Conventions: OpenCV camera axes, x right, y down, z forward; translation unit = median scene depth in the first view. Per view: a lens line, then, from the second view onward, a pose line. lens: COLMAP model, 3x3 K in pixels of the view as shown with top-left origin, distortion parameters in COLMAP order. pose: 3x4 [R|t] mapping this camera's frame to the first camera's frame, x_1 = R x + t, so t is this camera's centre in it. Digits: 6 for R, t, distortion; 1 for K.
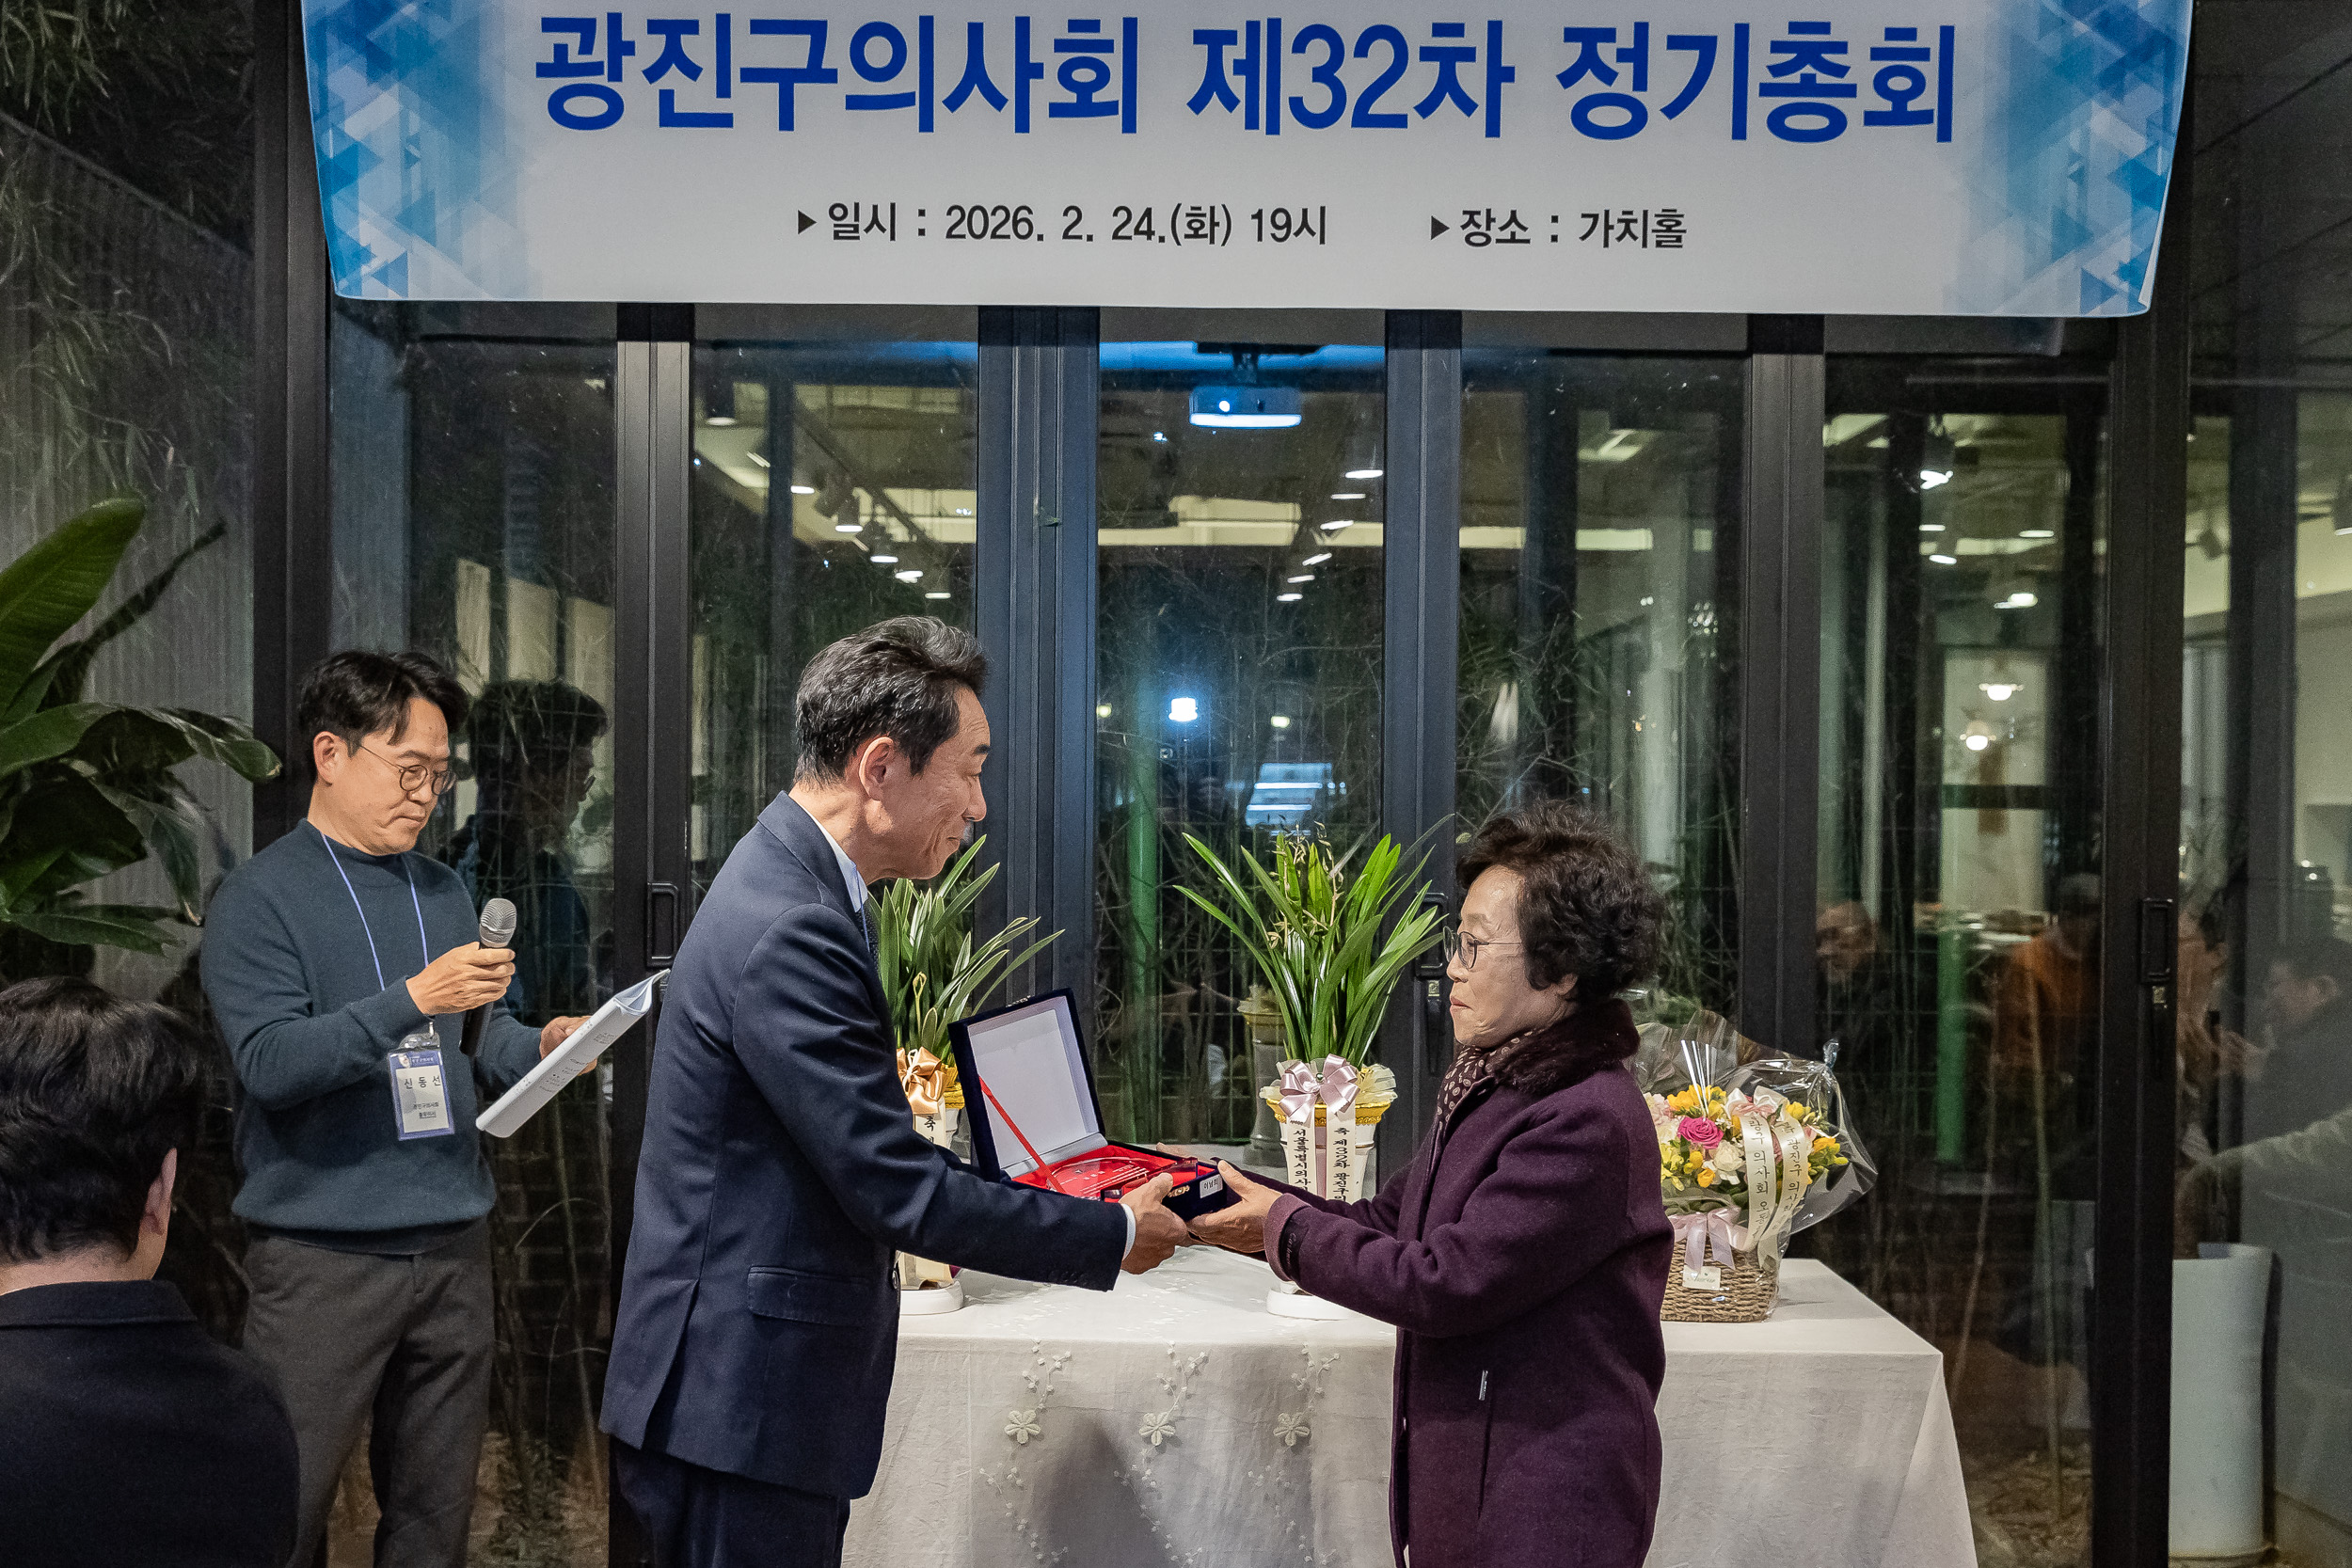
lens RADIAL K [[3103.6, 0, 1162.2], [0, 3103.6, 886.2], [0, 0, 1]] dist [0.023260, 0.000000]
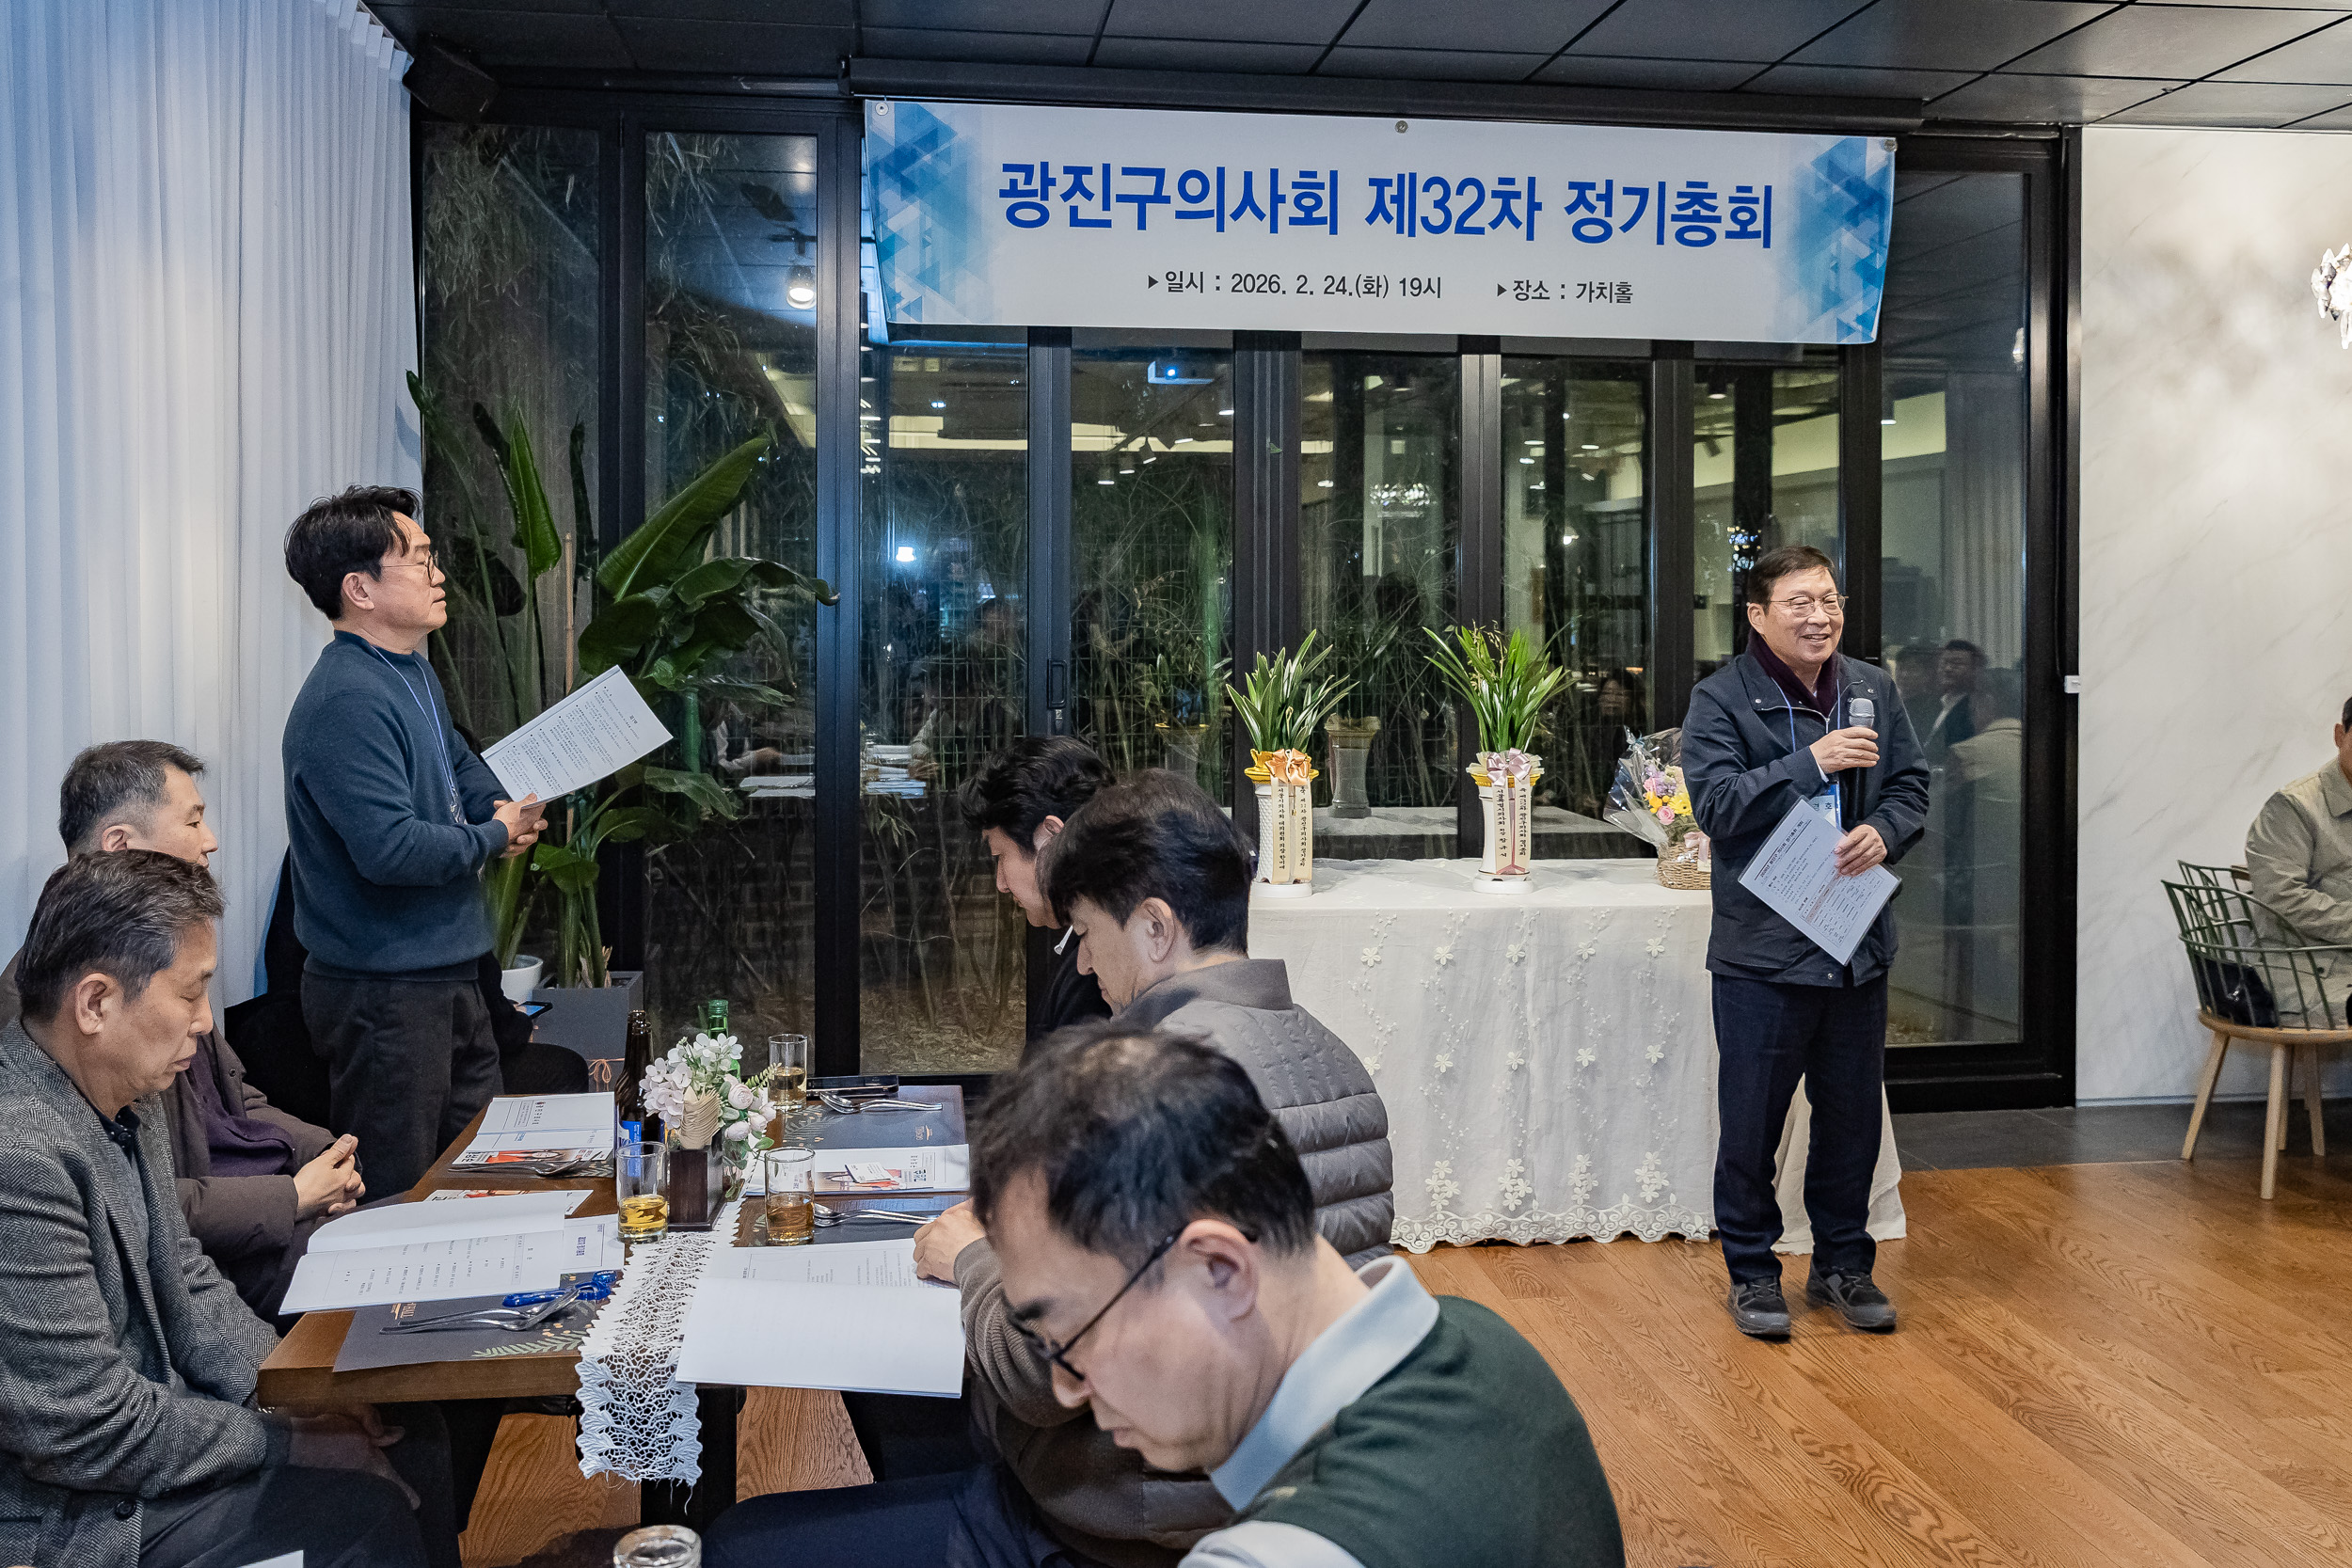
lens RADIAL K [[1972.6, 0, 1170.7], [0, 1972.6, 627.9], [0, 0, 1]] dist [-0.010329, 0.020760]
pose [[0.990441, -0.010107, 0.137566, -0.260519], [0.012423, 0.999795, -0.015987, -0.000395], [-0.137376, 0.017543, 0.990364, -0.101374]]
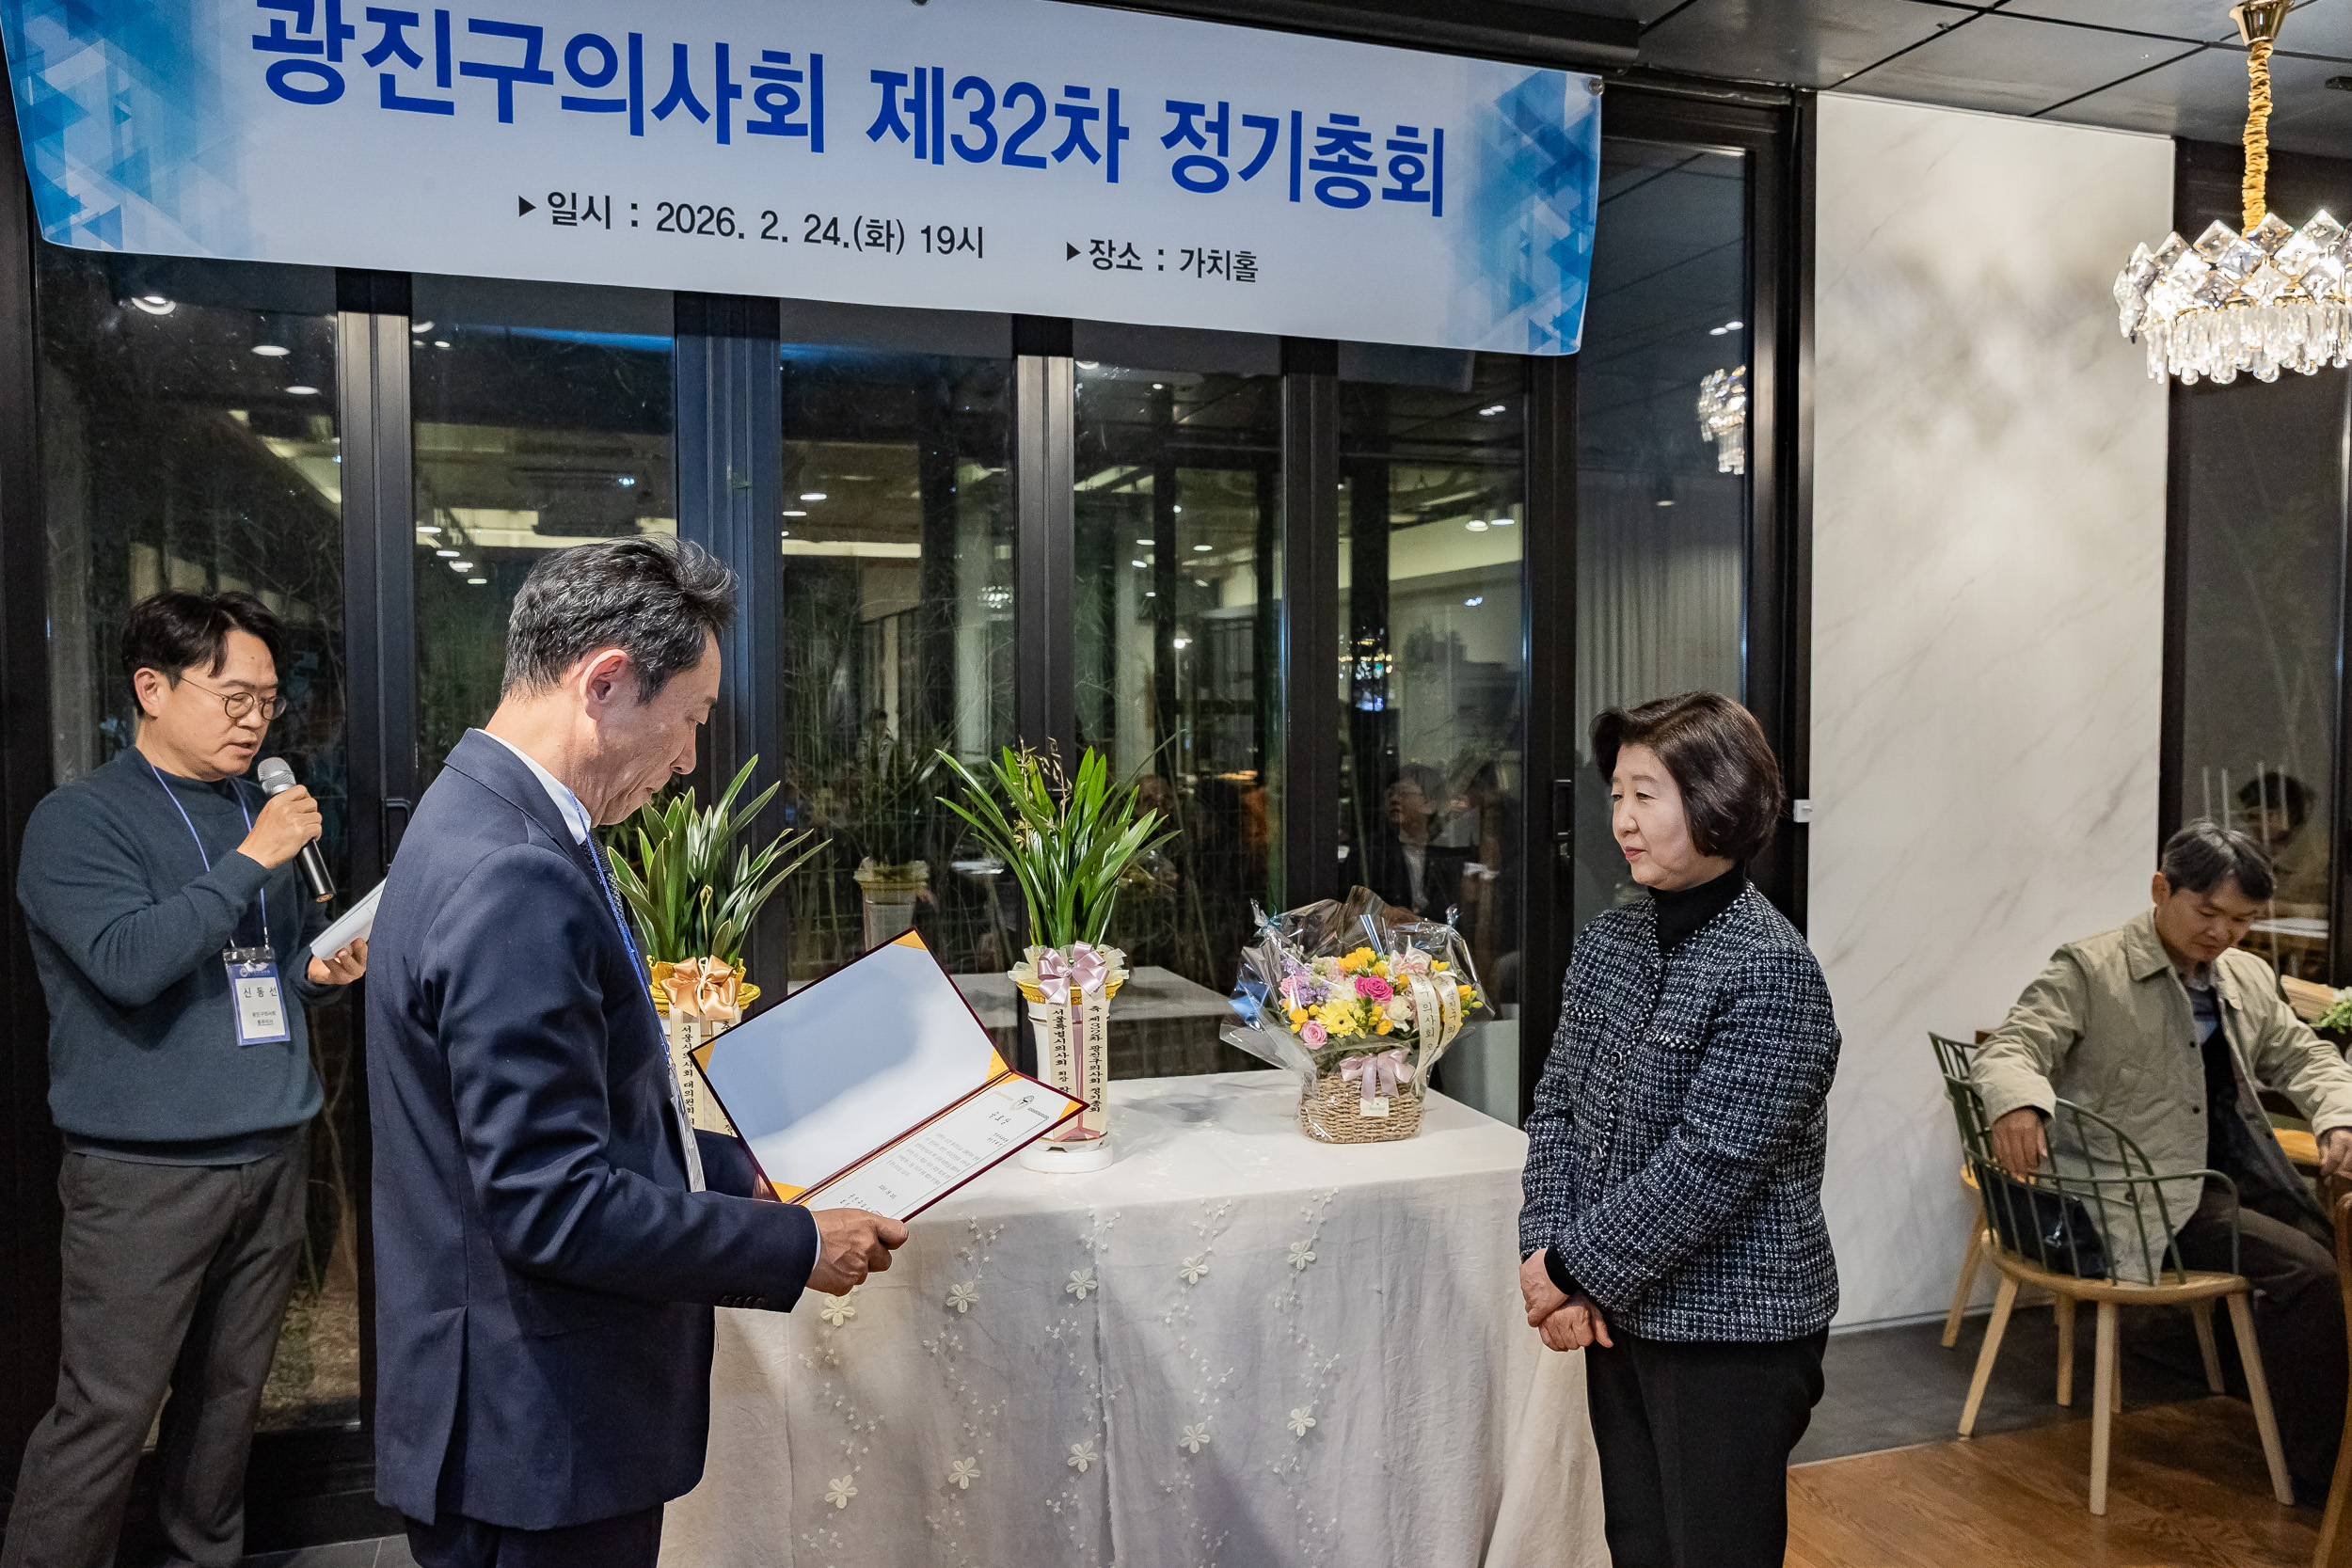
lens RADIAL K [[1737.9, 0, 1171.4], [0, 1737.9, 789.4], [0, 0, 1]] dist [-0.018603, 0.030292]
pose [[0.946011, -0.026361, 0.323059, -0.102279], [0.020509, 0.999558, 0.021505, -0.012637], [-0.323484, -0.013719, 0.946134, 0.332189]]
